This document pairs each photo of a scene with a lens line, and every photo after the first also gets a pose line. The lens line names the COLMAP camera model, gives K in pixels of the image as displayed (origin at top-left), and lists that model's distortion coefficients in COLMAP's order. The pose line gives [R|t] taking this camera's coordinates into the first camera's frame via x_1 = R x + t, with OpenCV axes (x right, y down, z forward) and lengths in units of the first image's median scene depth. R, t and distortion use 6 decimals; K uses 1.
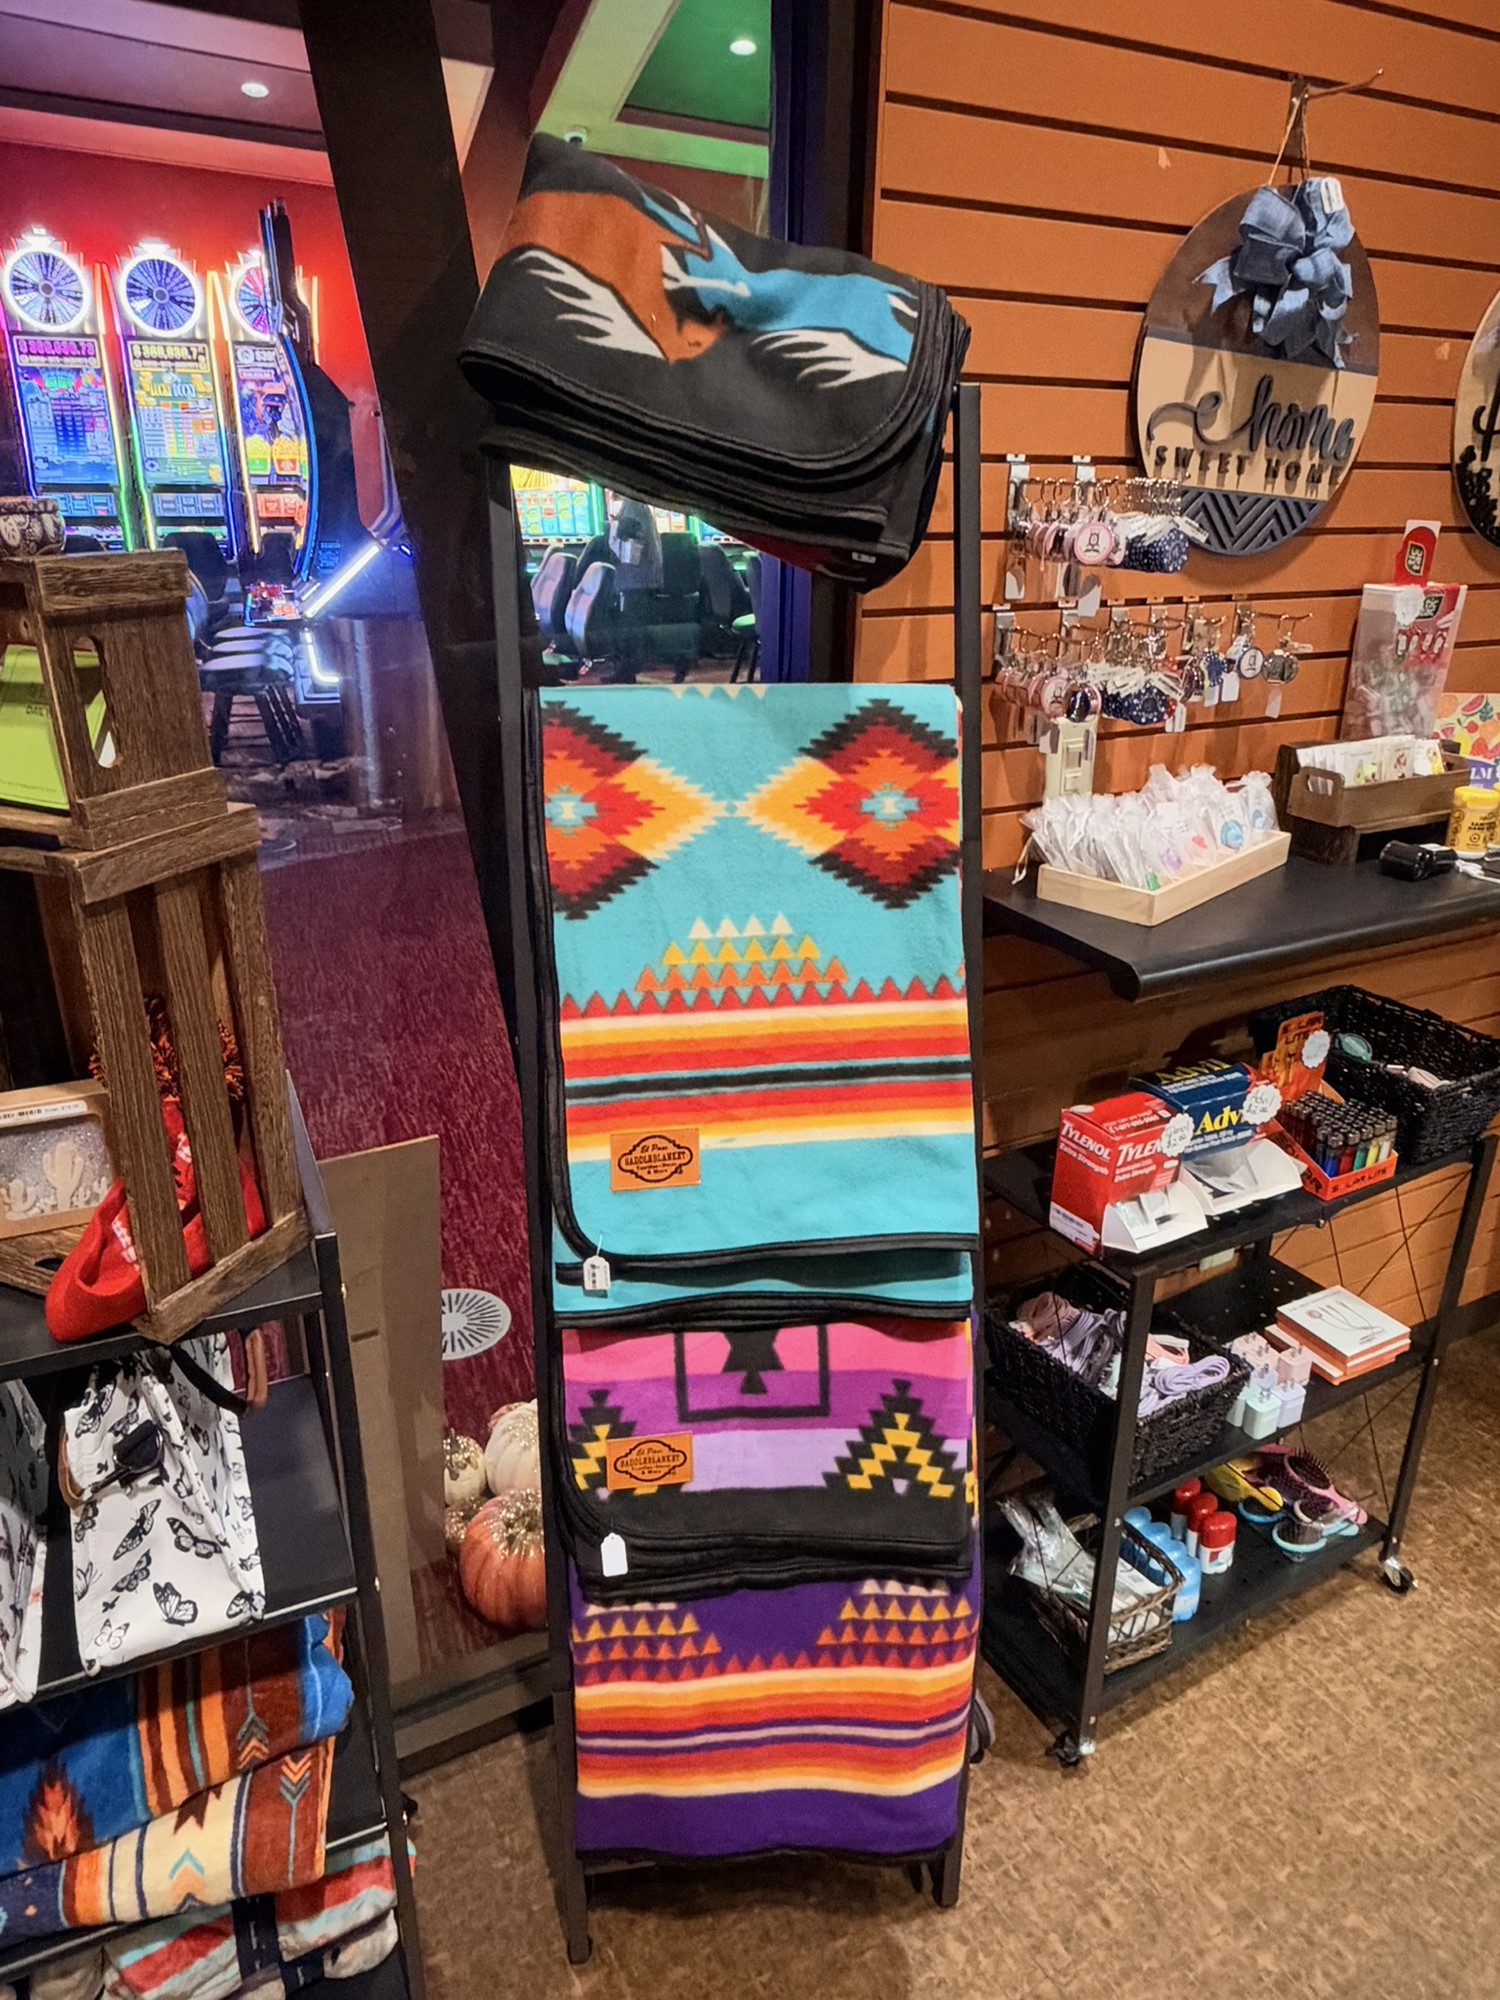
lens RADIAL K [[1321.4, 0, 751.7], [0, 1321.4, 991.7], [0, 0, 1]] dist [-0.000168, 0.003147]
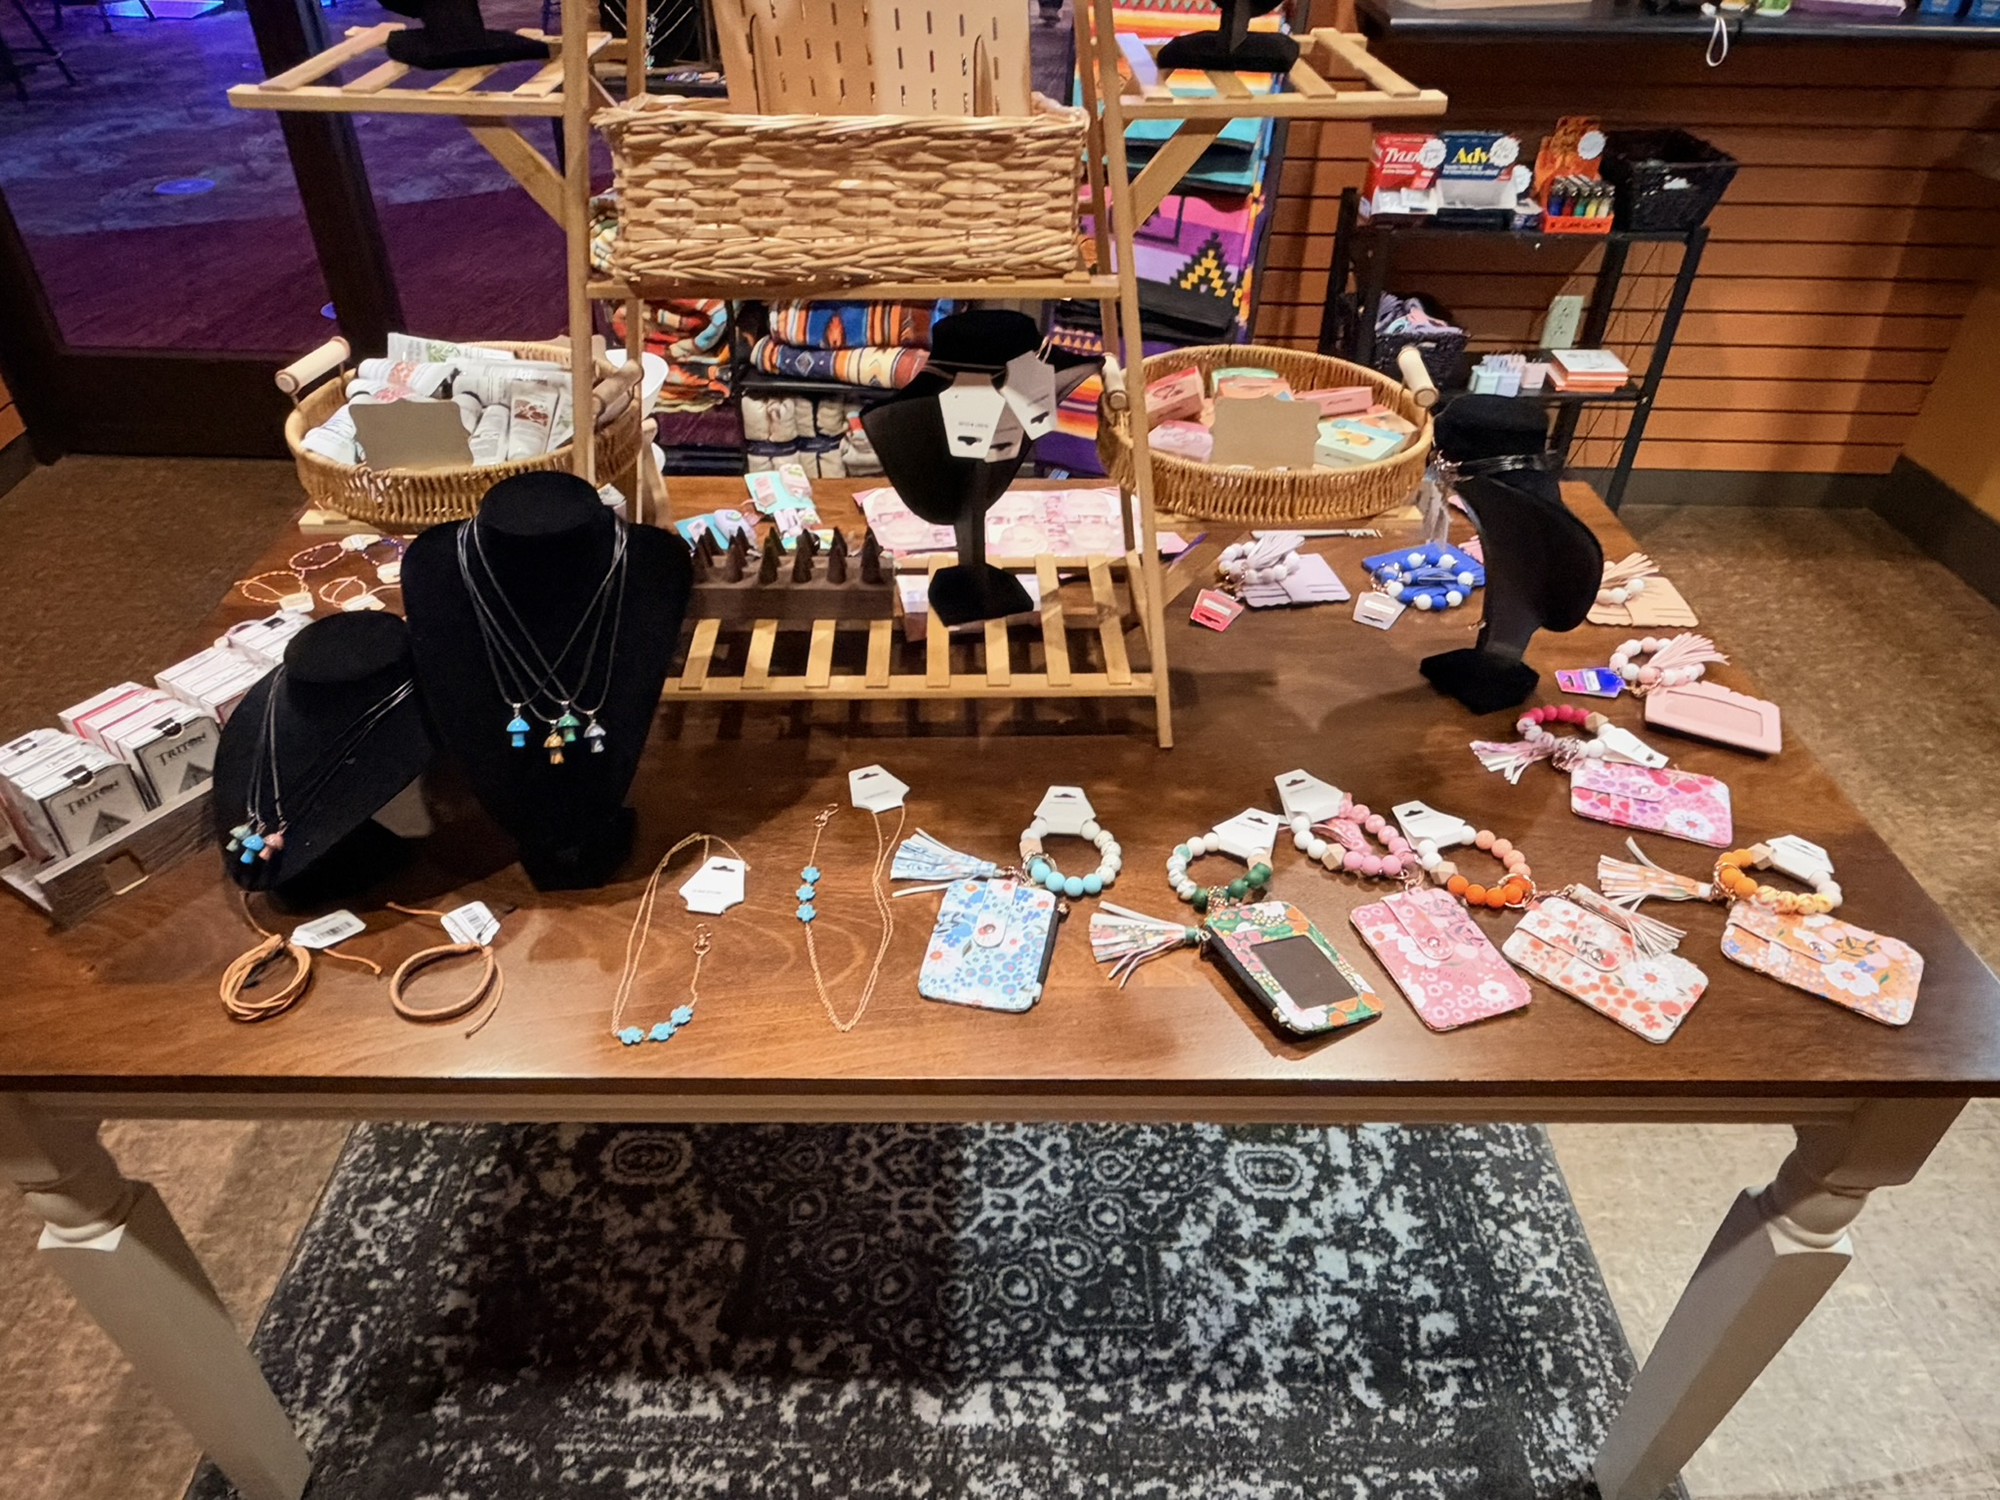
lens RADIAL K [[1321.4, 0, 982.6], [0, 1321.4, 754.4], [0, 0, 1]] dist [-0.000168, 0.003147]
pose [[0.870645, 0.292411, -0.395567, 0.865174], [-0.179412, 0.937509, 0.298140, 0.520765], [0.458027, -0.188605, 0.868700, -1.104113]]
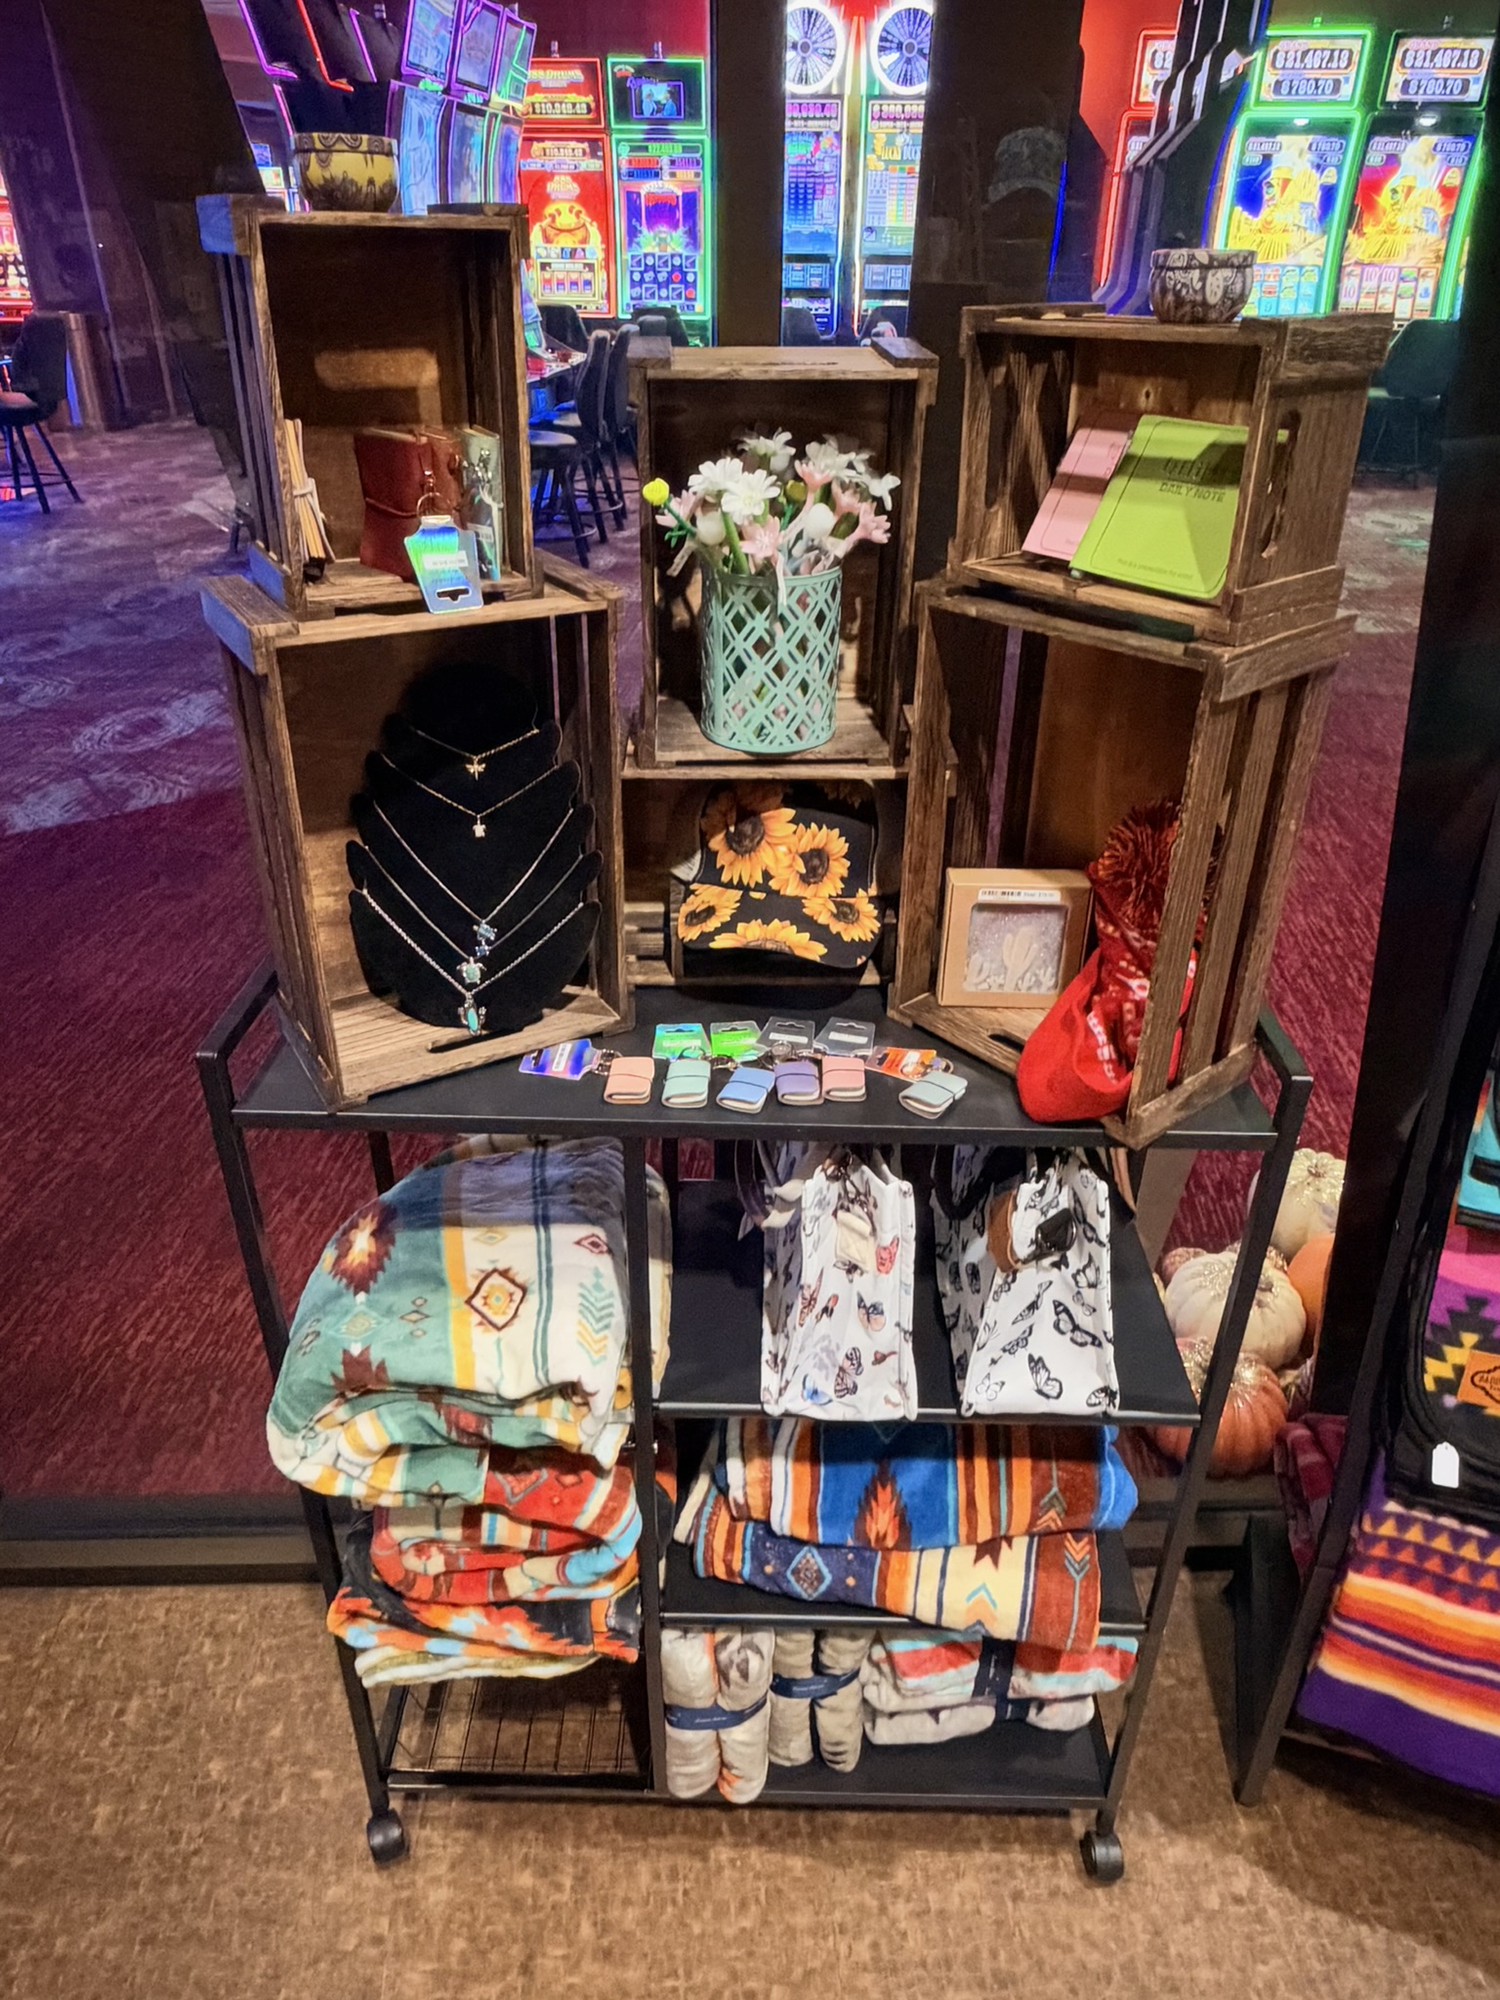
lens RADIAL K [[1321.4, 0, 751.7], [0, 1321.4, 991.7], [0, 0, 1]] dist [-0.000168, 0.003147]
pose [[0.900832, 0.213292, -0.378165, -0.266400], [-0.158195, 0.972382, 0.171603, 0.017598], [0.404322, -0.094762, 0.909694, -0.018218]]
